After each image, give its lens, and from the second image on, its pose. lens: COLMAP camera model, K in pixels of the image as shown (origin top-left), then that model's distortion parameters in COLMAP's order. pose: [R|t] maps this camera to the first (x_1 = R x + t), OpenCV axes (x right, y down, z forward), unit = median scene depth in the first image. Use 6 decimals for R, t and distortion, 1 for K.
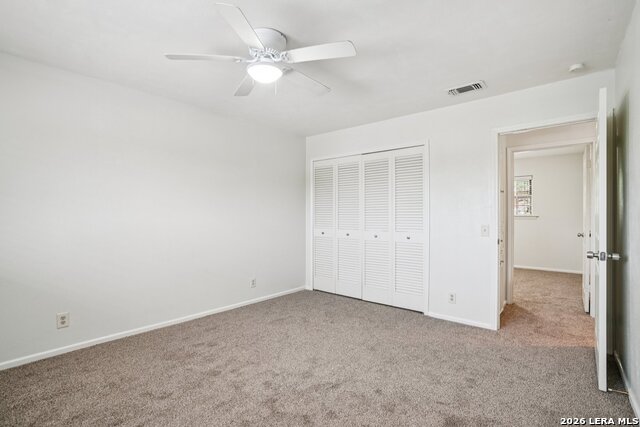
lens RADIAL K [[296.5, 0, 318.8], [0, 296.5, 211.3], [0, 0, 1]] dist [-0.075619, 0.031338]
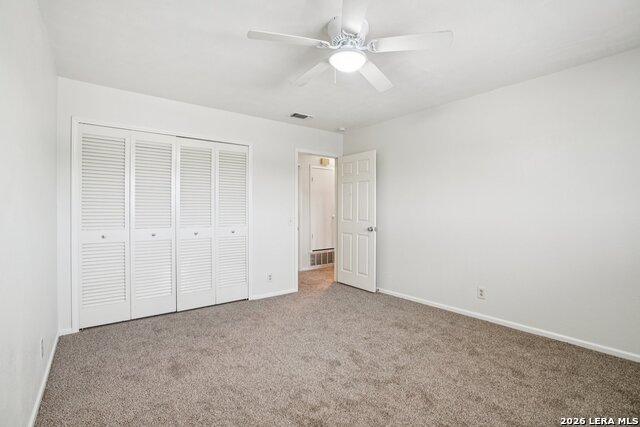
lens RADIAL K [[294.0, 0, 317.5], [0, 294.0, 202.7], [0, 0, 1]] dist [-0.059604, 0.019192]
pose [[0.209135, 0.020906, 0.977663, -0.720827], [-0.015114, 0.999721, -0.018144, 0.003176], [-0.977770, -0.010982, 0.209393, 0.562757]]
